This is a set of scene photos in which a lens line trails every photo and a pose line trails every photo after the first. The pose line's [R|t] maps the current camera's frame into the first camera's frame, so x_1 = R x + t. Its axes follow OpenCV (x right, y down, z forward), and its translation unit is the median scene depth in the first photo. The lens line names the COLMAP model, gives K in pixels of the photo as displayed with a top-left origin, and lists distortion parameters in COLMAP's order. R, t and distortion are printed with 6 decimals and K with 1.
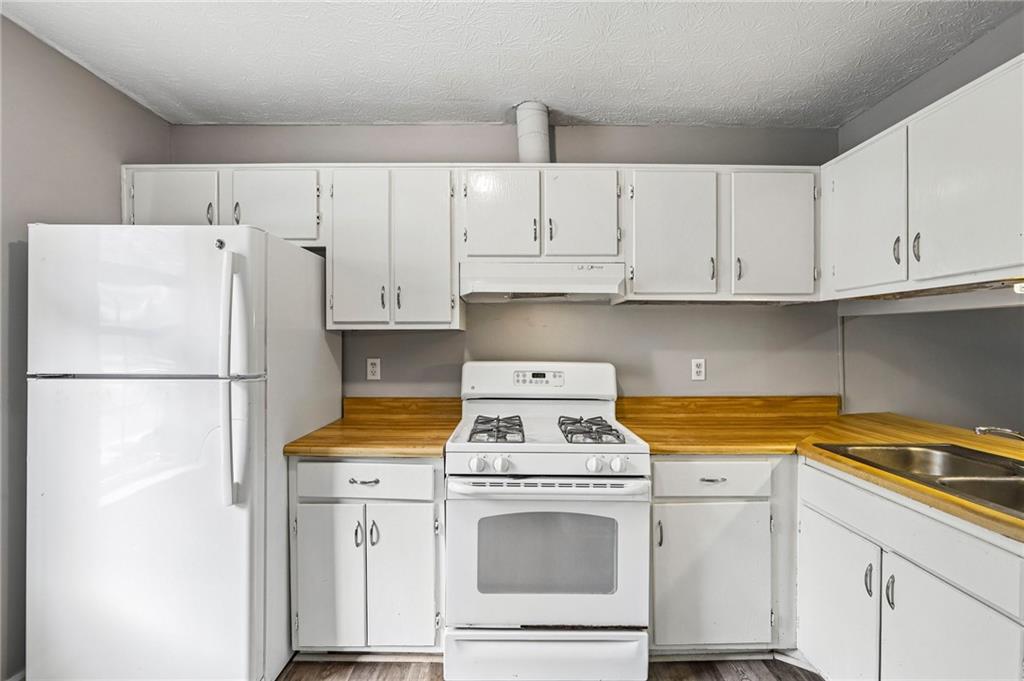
lens RADIAL K [[458.7, 0, 512.7], [0, 458.7, 342.0], [0, 0, 1]] dist [-0.000657, 0.002707]
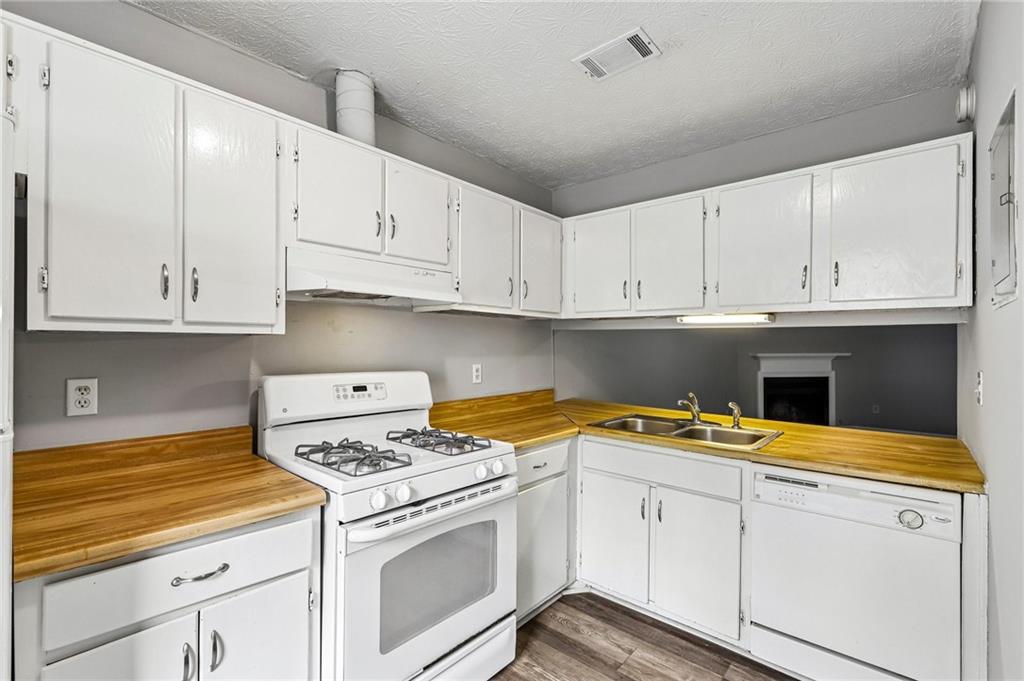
lens RADIAL K [[458.7, 0, 513.4], [0, 458.7, 342.4], [0, 0, 1]] dist [-0.000657, 0.002707]
pose [[0.663046, 0.007246, 0.748543, -0.432549], [-0.004255, 0.999973, -0.005911, -0.012018], [-0.748566, 0.000734, 0.663059, 0.218157]]
